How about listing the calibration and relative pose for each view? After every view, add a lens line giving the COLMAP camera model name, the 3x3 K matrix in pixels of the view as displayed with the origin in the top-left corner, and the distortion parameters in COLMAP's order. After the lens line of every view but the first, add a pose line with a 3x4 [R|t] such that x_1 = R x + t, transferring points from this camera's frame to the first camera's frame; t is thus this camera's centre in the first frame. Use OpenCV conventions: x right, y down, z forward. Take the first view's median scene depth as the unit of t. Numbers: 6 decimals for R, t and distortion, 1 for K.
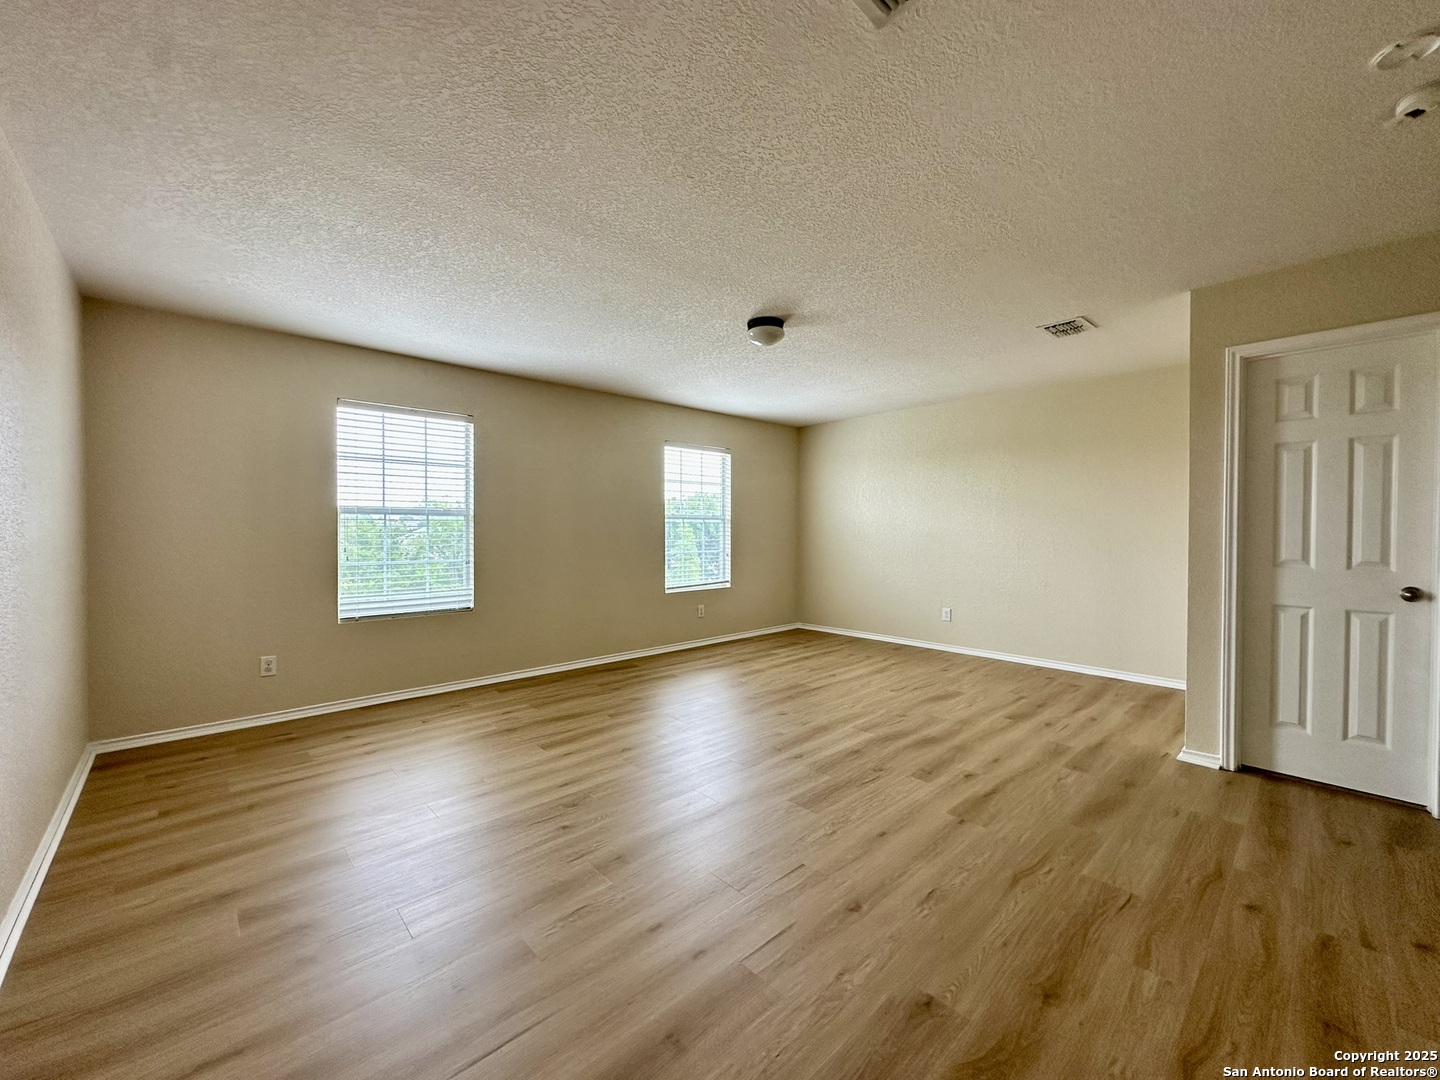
lens RADIAL K [[575.0, 0, 722.4], [0, 575.0, 540.0], [0, 0, 1]] dist [-0.004461, 0.000845]
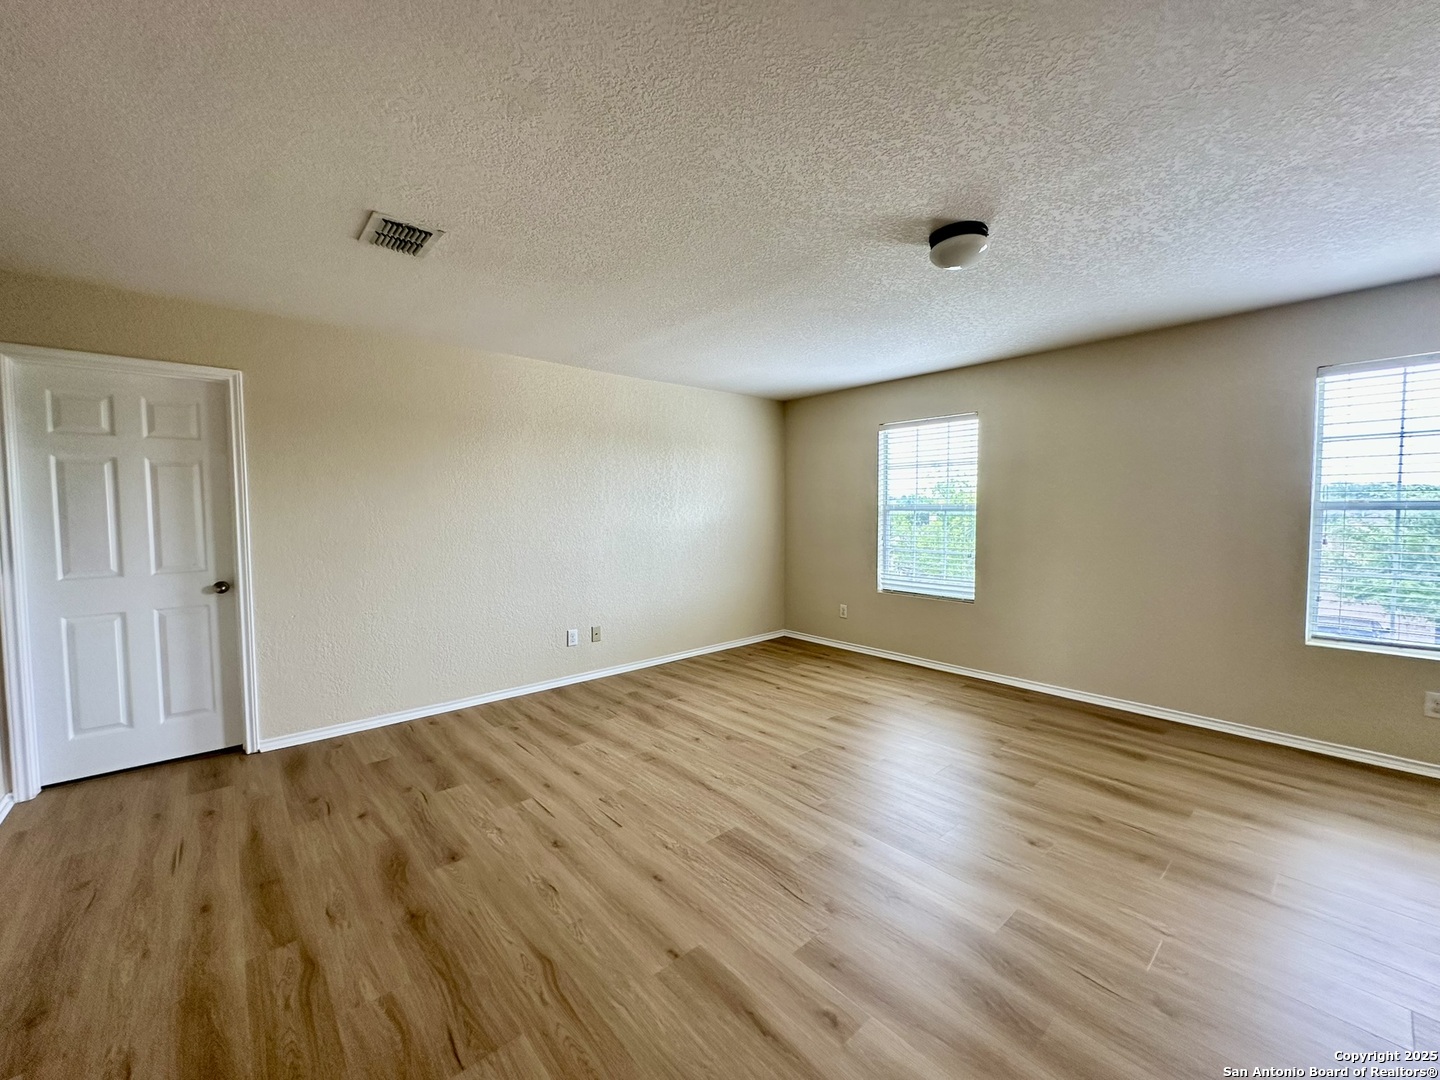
lens RADIAL K [[575.0, 0, 716.9], [0, 575.0, 539.7], [0, 0, 1]] dist [-0.004461, 0.000845]
pose [[-0.030978, 0.054908, -0.998011, 1.265003], [-0.012208, 0.998395, 0.055308, -0.088097], [0.999446, 0.013897, -0.030258, 1.212538]]
